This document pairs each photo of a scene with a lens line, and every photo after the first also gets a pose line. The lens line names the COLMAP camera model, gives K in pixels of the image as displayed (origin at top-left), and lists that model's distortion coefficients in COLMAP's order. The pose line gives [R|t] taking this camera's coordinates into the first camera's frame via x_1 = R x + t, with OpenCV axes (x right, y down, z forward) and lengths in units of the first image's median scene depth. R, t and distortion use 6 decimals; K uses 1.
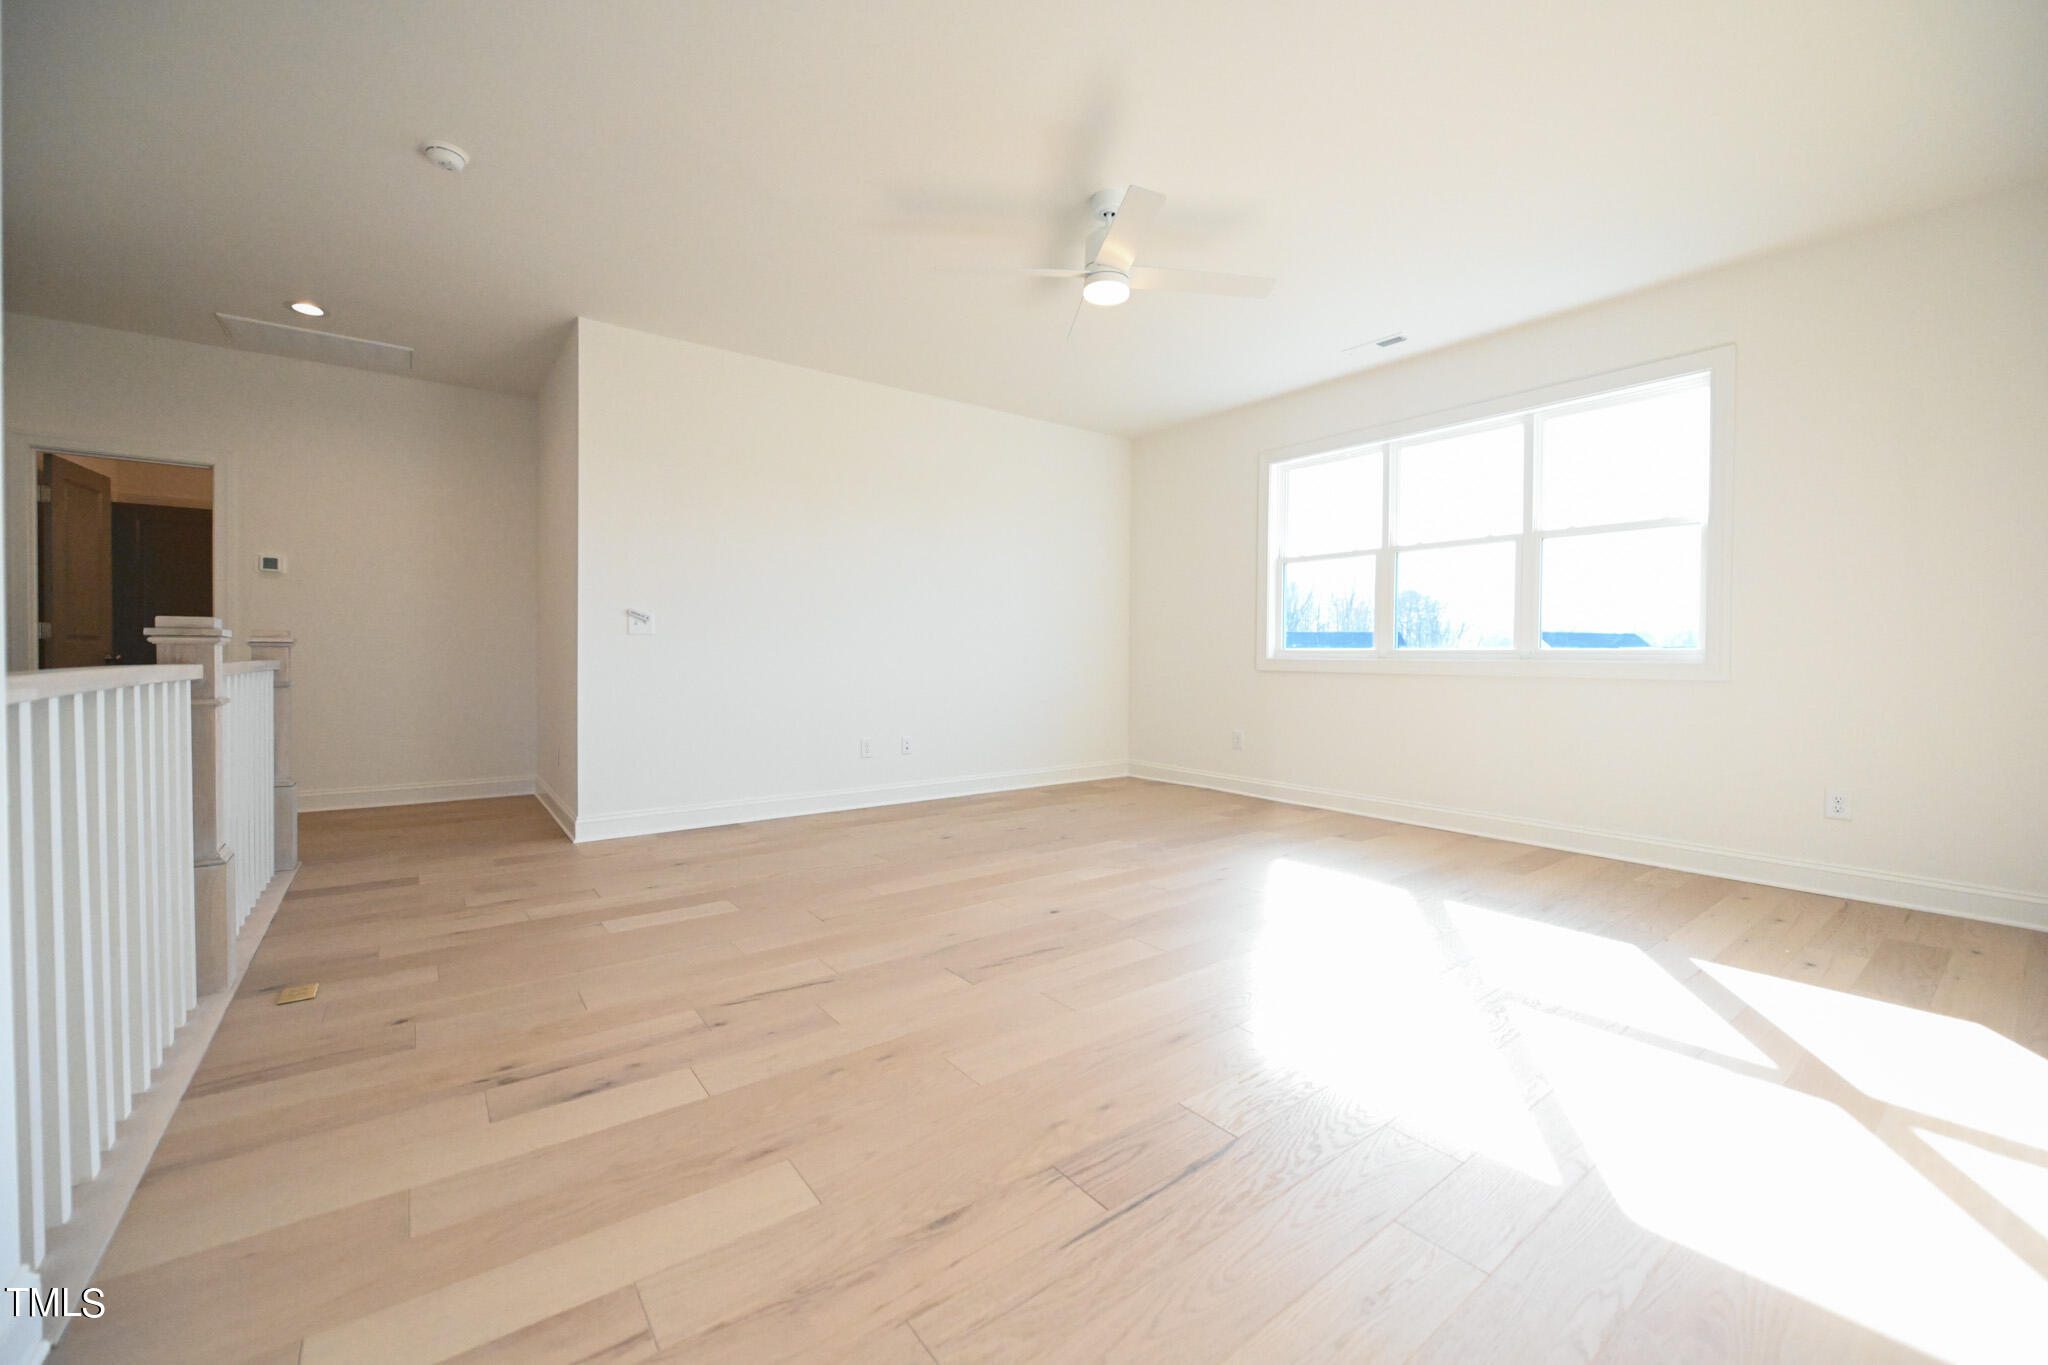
lens RADIAL K [[813.7, 0, 1020.6], [0, 813.7, 668.6], [0, 0, 1]] dist [-0.014994, -0.000215]
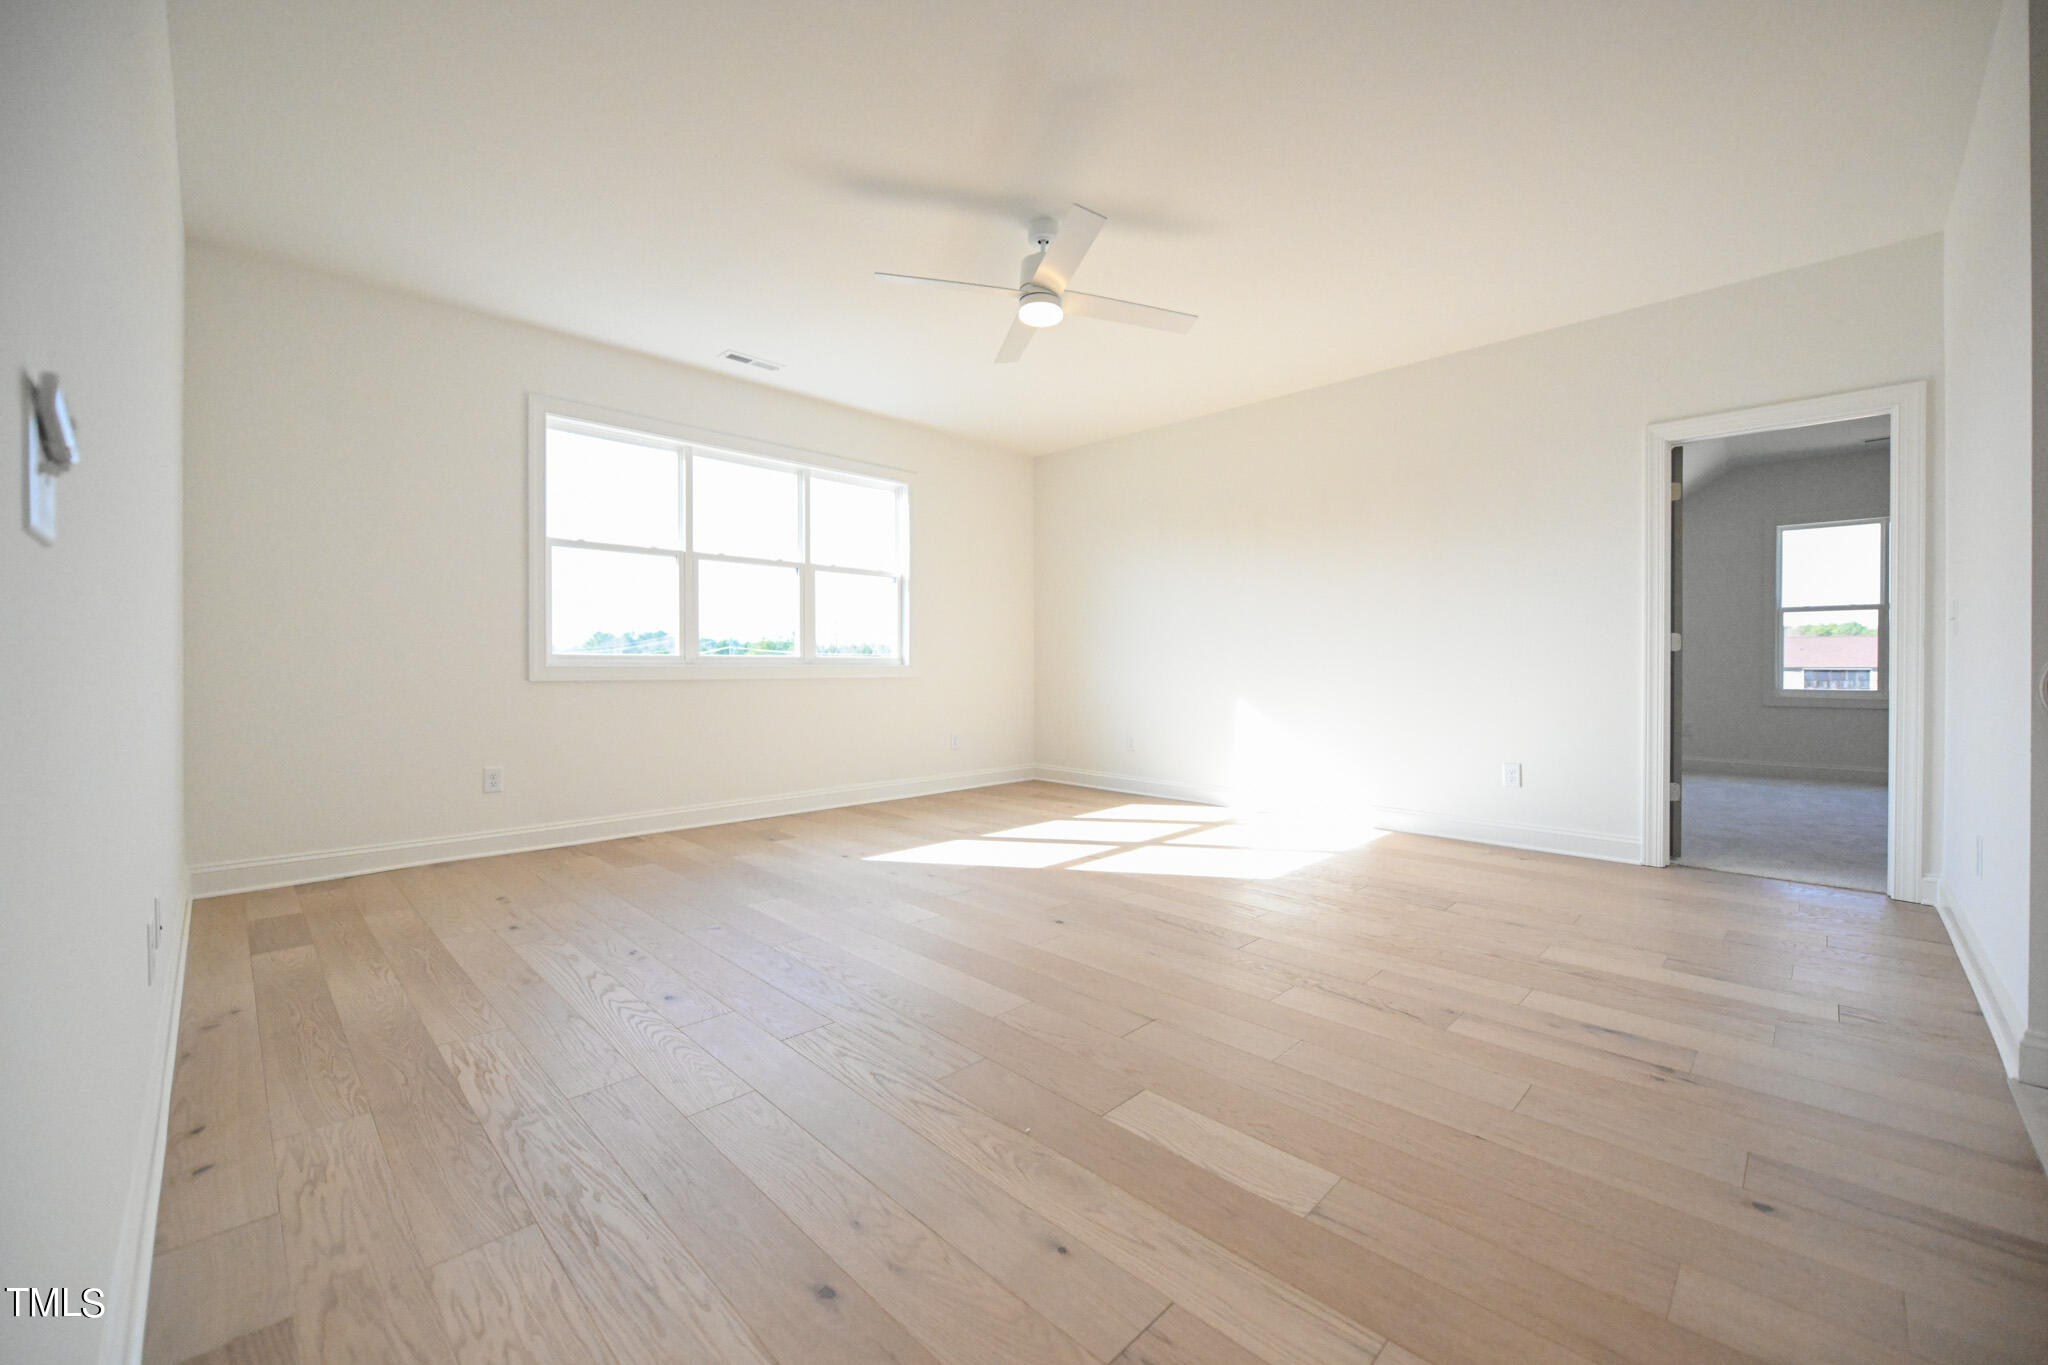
lens RADIAL K [[813.7, 0, 1020.6], [0, 813.7, 668.6], [0, 0, 1]] dist [-0.014994, -0.000215]
pose [[-0.137617, -0.012361, 0.990408, -0.947000], [0.017003, 0.999745, 0.014840, -0.025305], [-0.990340, 0.018882, -0.137371, 1.200159]]
